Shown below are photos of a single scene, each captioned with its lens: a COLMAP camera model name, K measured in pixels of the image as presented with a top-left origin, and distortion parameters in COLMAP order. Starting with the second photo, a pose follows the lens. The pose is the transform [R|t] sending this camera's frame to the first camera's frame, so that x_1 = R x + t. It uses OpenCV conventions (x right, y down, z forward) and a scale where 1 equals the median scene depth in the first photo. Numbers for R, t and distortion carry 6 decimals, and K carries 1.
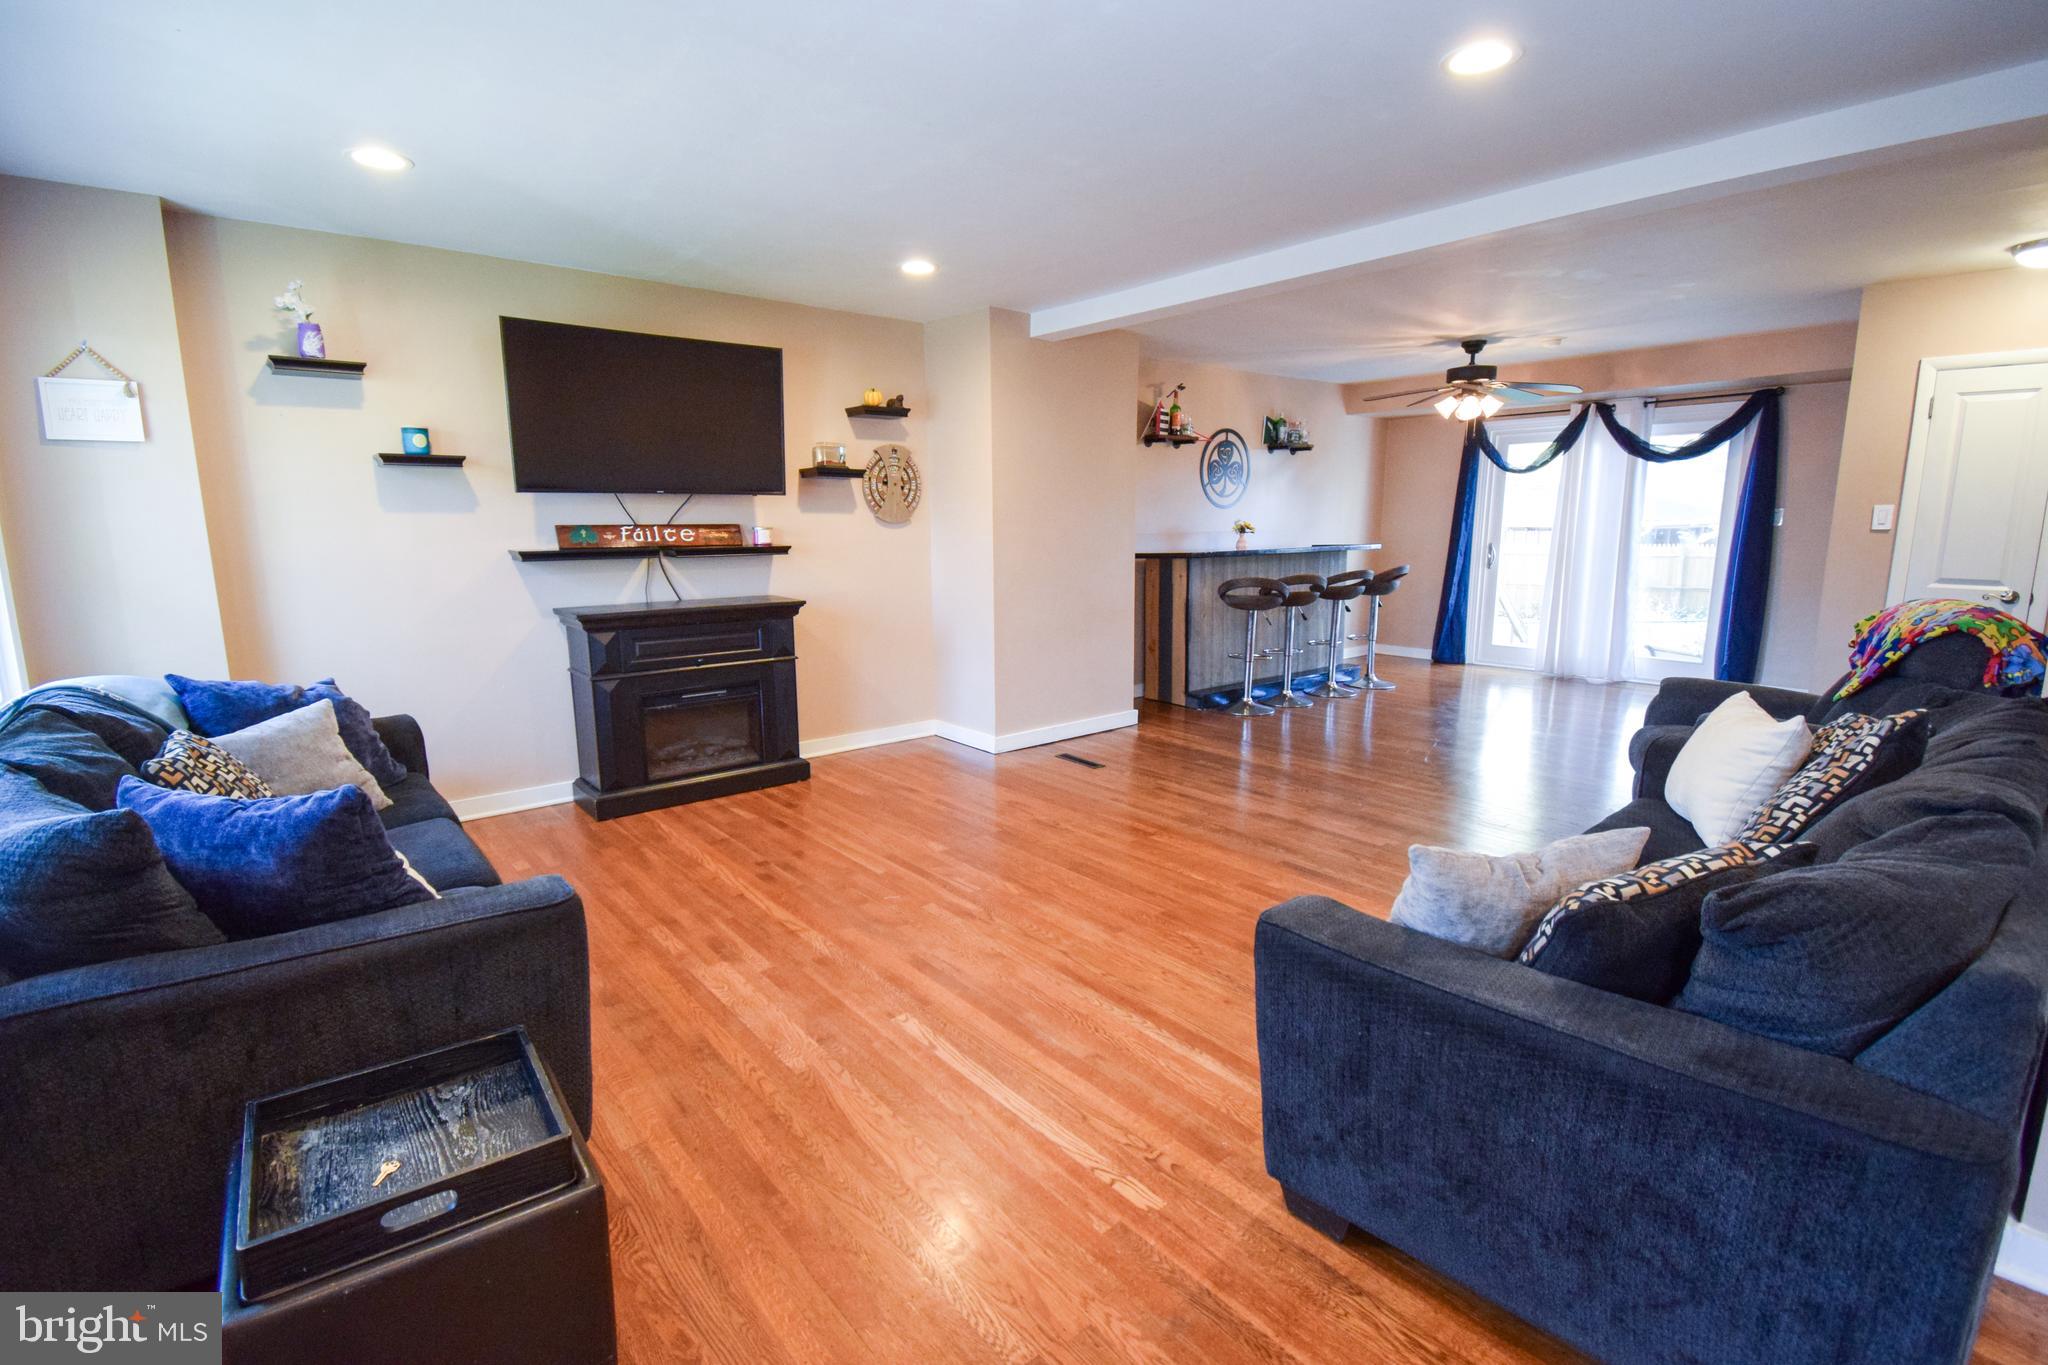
lens RADIAL K [[905.2, 0, 955.9], [0, 905.2, 685.3], [0, 0, 1]] dist [0.001582, -0.012343]
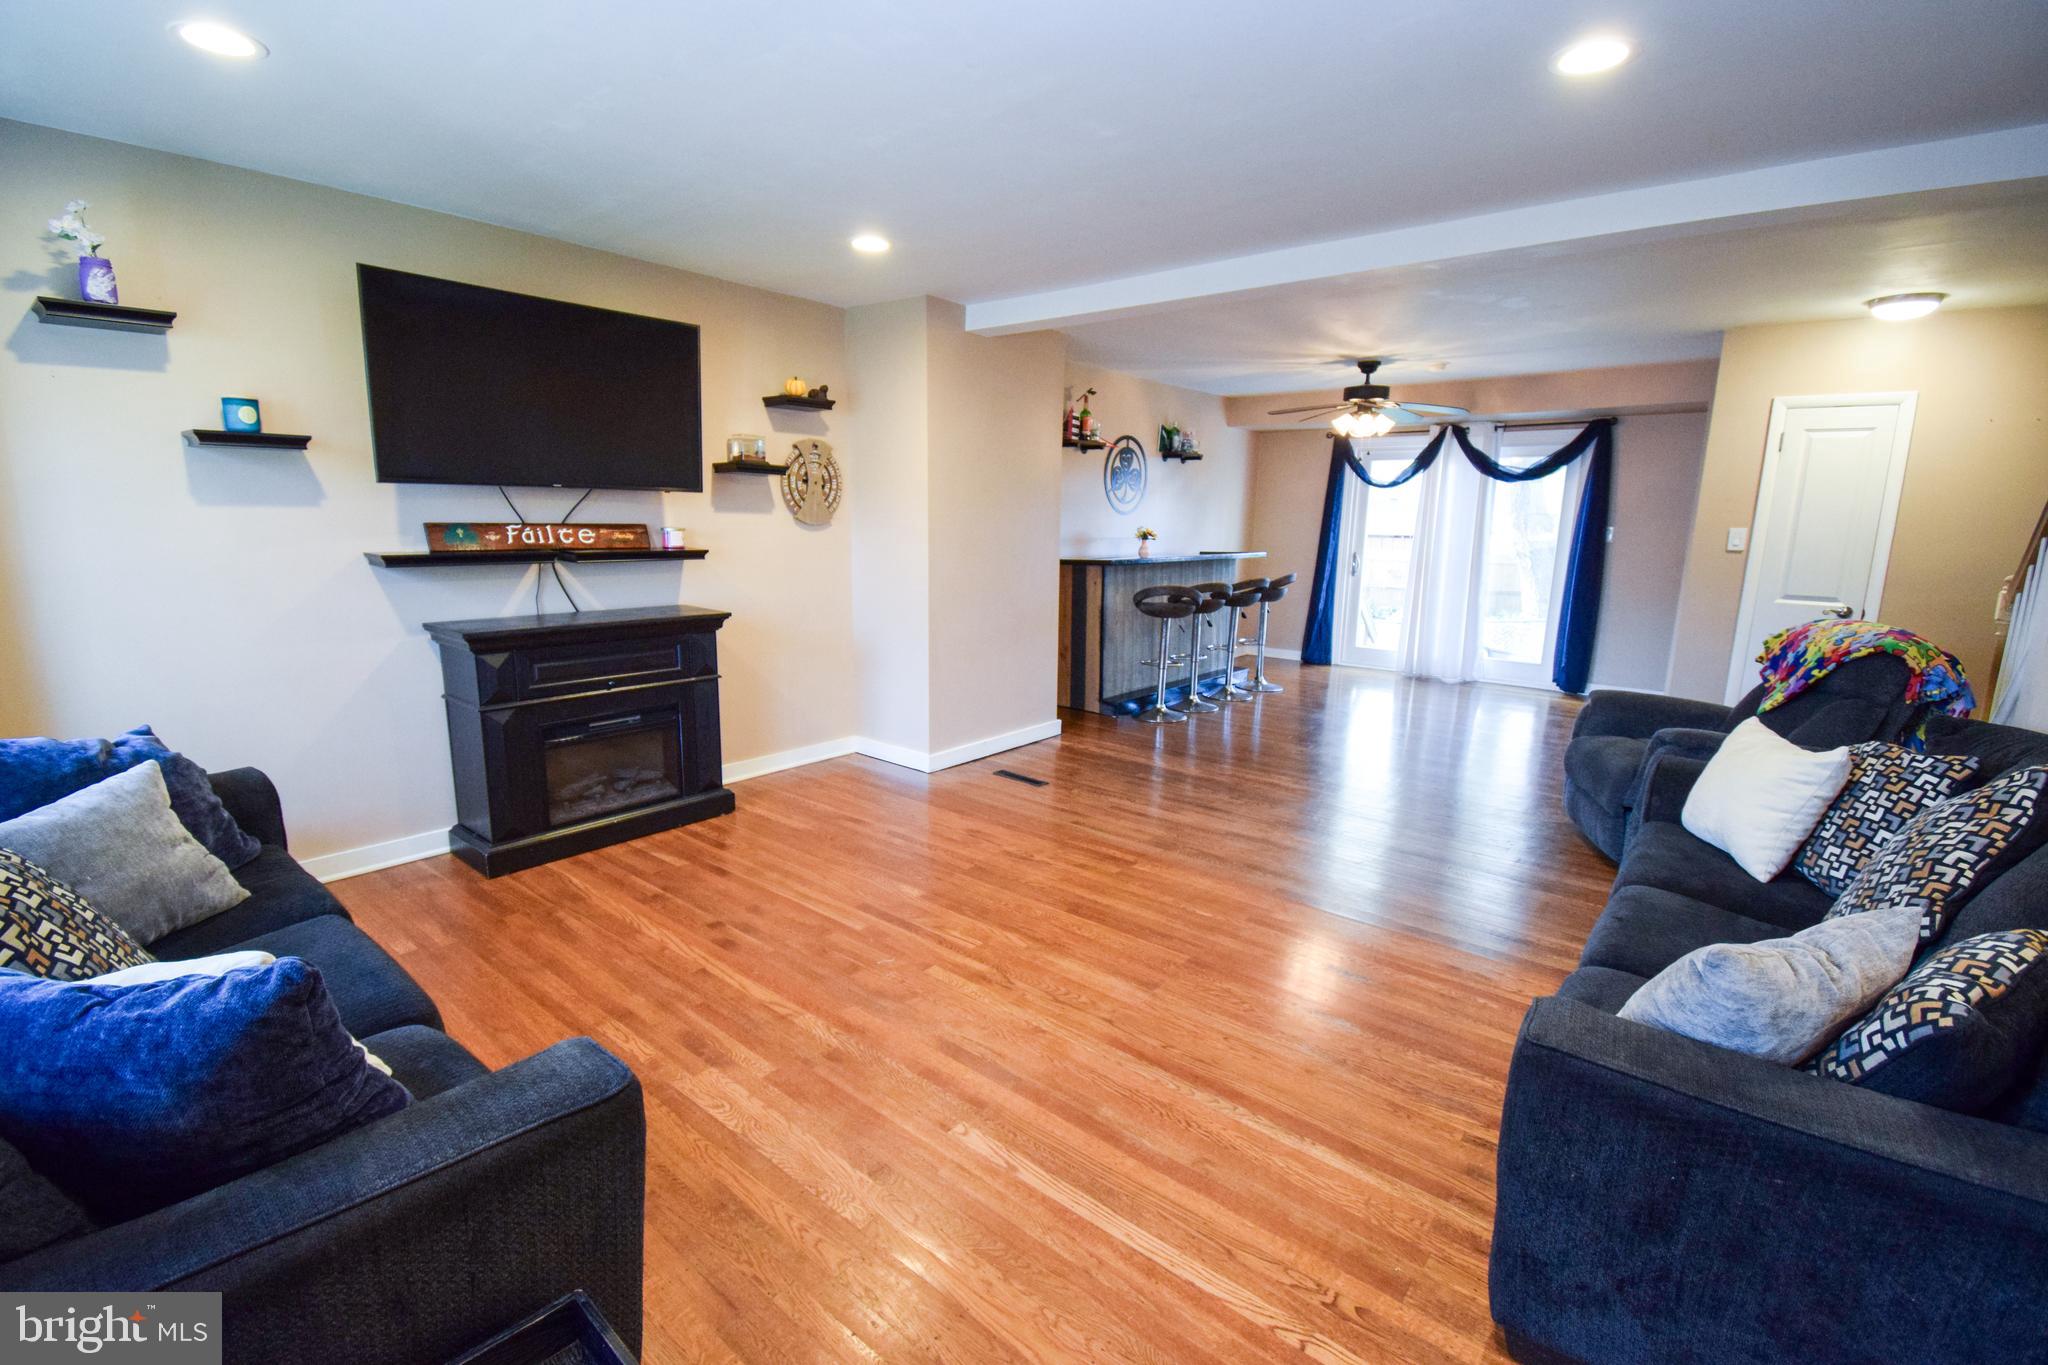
lens RADIAL K [[905.2, 0, 990.7], [0, 905.2, 682.0], [0, 0, 1]] dist [0.001582, -0.012343]
pose [[0.981345, -0.012339, 0.191861, -0.093240], [0.012496, 0.999922, 0.000395, -0.023775], [-0.191851, 0.002010, 0.981422, 0.084614]]
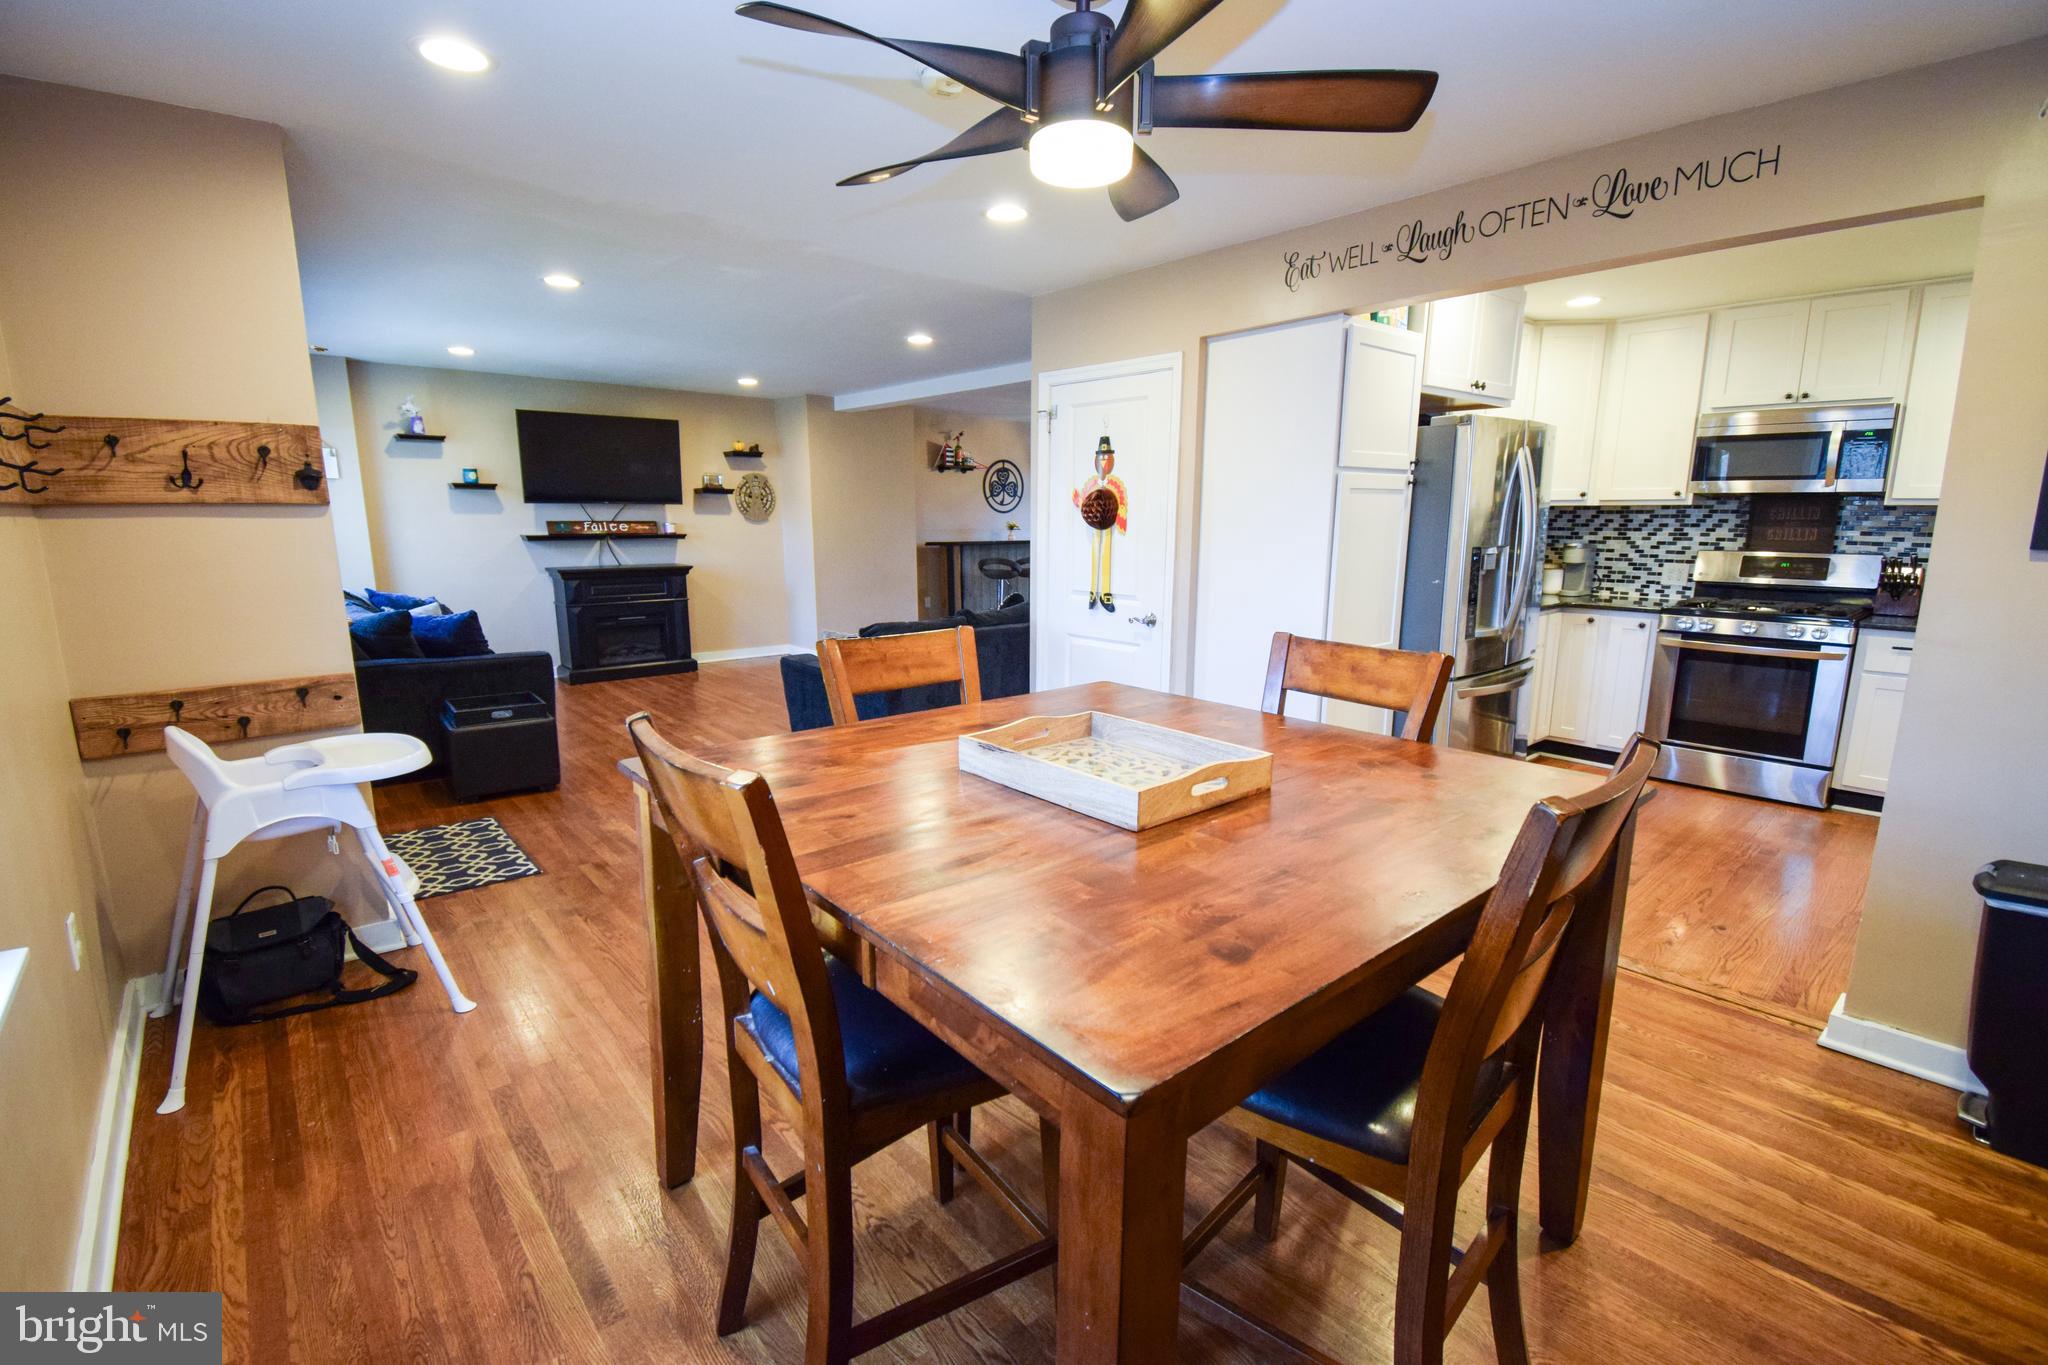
lens RADIAL K [[905.2, 0, 994.9], [0, 905.2, 692.0], [0, 0, 1]] dist [0.001582, -0.012343]
pose [[0.999345, 0.003664, 0.036006, 0.392288], [-0.004068, 0.999930, 0.011152, 0.141846], [-0.035963, -0.011291, 0.999289, -0.848116]]
